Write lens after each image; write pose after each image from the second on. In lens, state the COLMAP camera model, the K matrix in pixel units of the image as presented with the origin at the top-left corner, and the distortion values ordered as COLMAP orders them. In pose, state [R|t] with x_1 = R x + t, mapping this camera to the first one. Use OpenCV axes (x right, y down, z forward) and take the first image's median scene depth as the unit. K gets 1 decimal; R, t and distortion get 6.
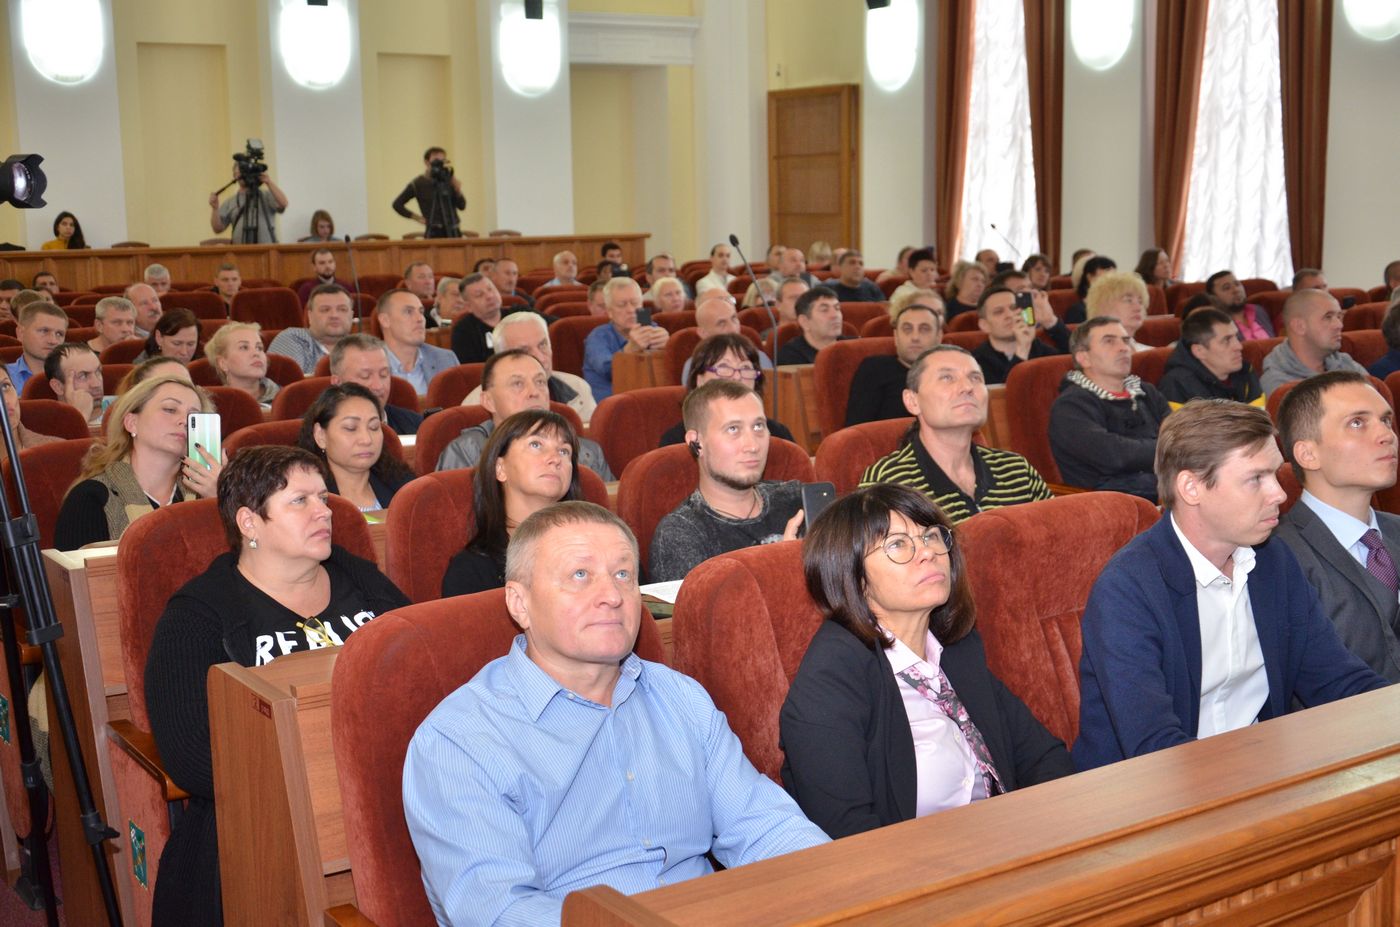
lens RADIAL K [[1770.8, 0, 700.0], [0, 1770.8, 463.5], [0, 0, 1]] dist [0.021570, -0.010389]
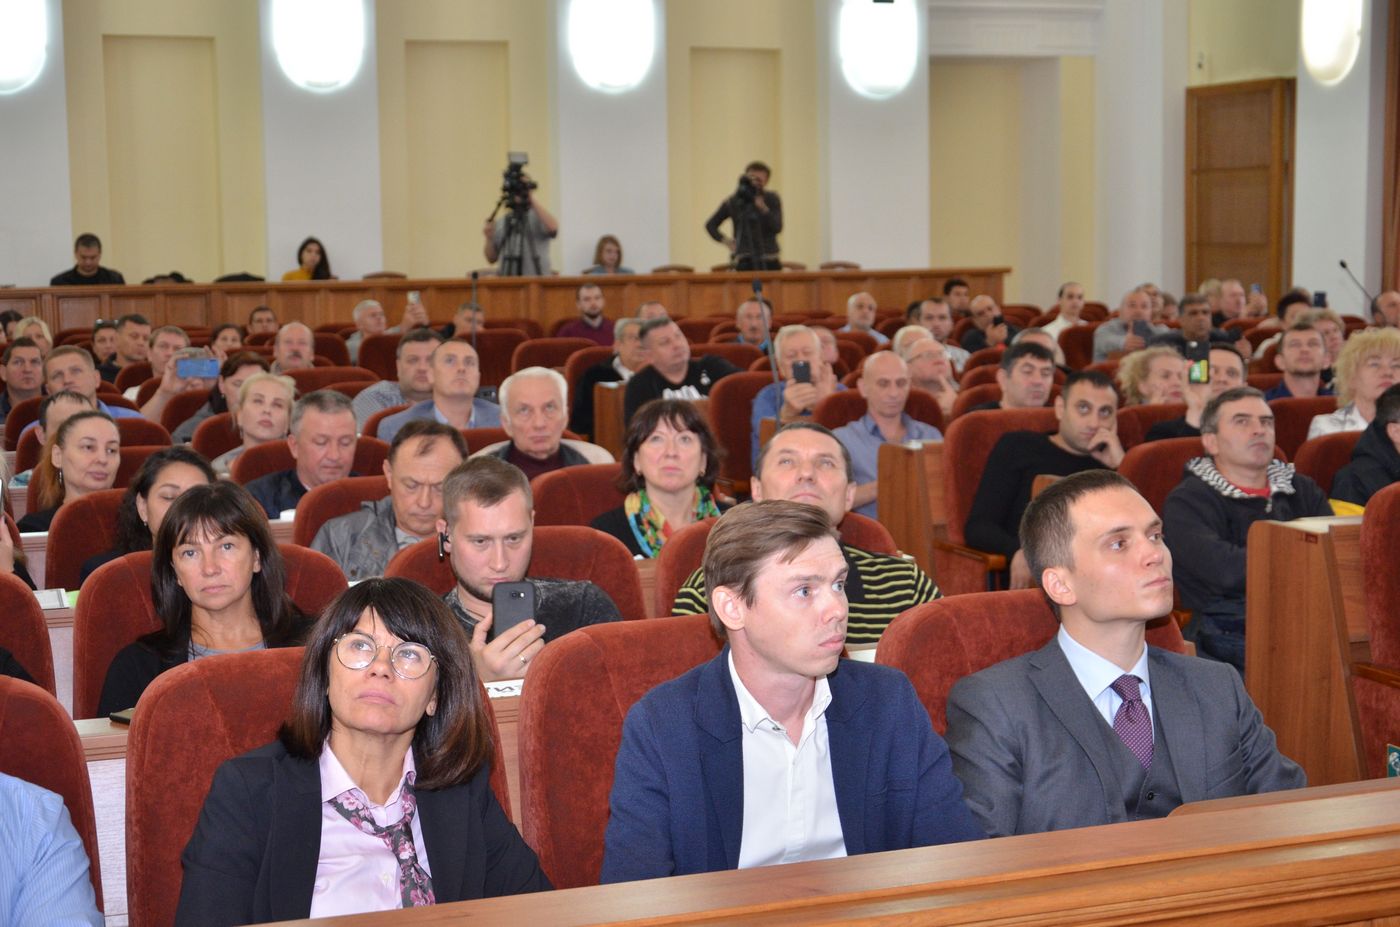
lens RADIAL K [[2240.9, 0, 700.0], [0, 2240.9, 463.5], [0, 0, 1]] dist [-0.086338, 0.605695]
pose [[0.966702, 0.031974, -0.253898, 0.105355], [-0.041754, 0.998575, -0.033224, -0.003564], [0.252474, 0.042719, 0.966660, 0.000991]]
